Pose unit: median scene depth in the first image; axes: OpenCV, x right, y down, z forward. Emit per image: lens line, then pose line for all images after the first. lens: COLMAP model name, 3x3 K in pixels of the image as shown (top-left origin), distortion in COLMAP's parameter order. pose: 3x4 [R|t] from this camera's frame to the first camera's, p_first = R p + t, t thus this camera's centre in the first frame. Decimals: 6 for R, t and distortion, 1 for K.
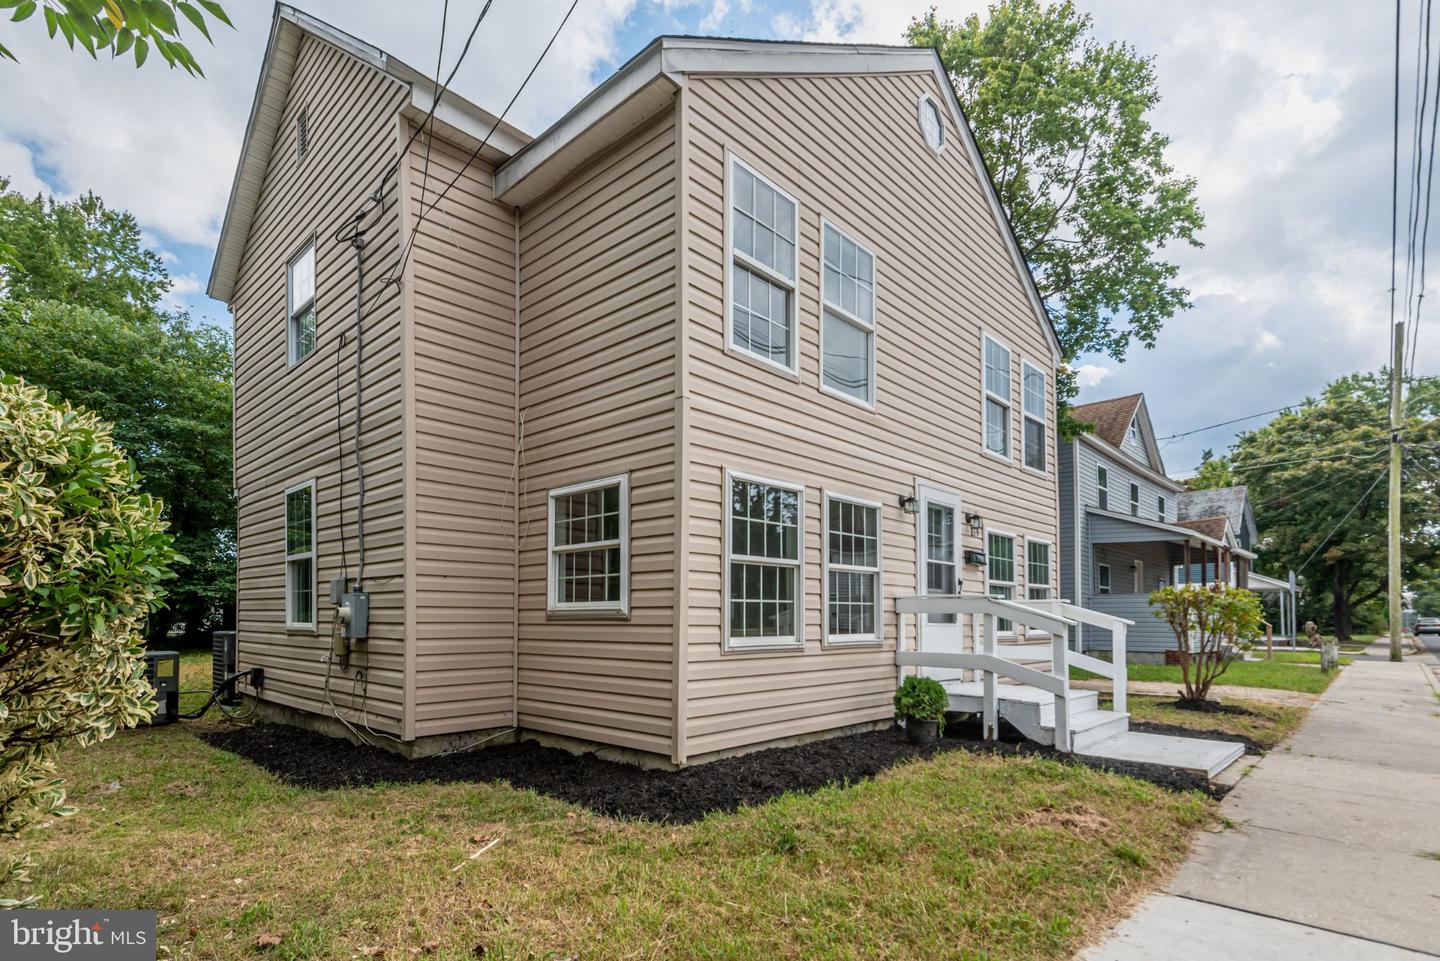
lens RADIAL K [[718.5, 0, 722.5], [0, 718.5, 602.3], [0, 0, 1]] dist [0.033978, -0.000130]
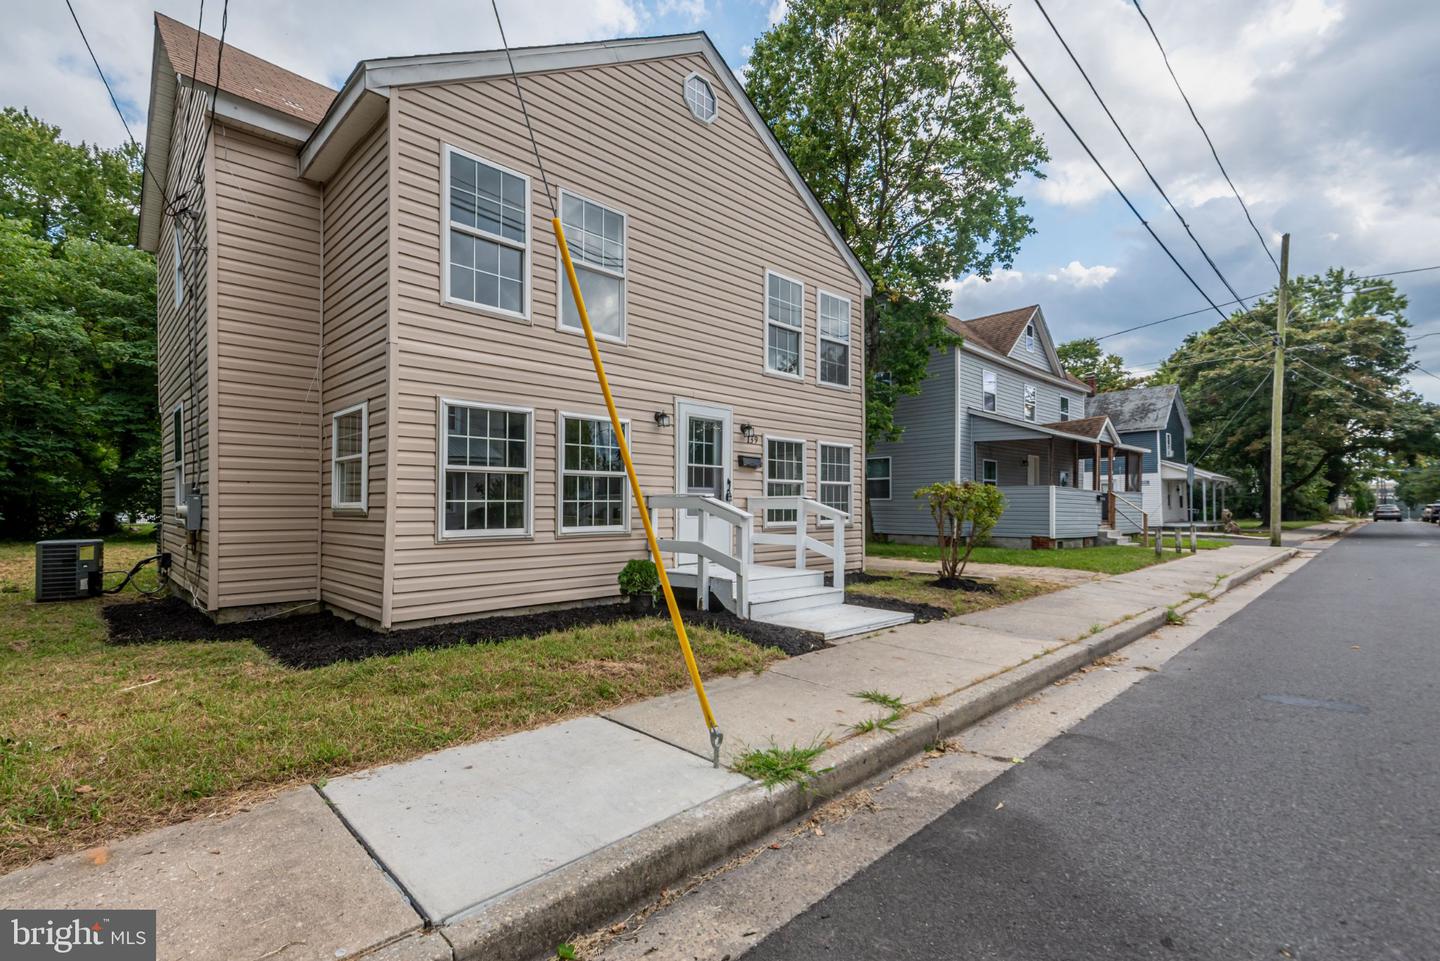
lens RADIAL K [[657.3, 0, 717.3], [0, 657.3, 507.7], [0, 0, 1]] dist [0.032900, -0.000106]
pose [[0.999219, -0.002669, -0.039436, 0.377841], [0.003615, 0.999707, 0.023930, -0.011969], [0.039361, -0.024054, 0.998936, -0.109055]]
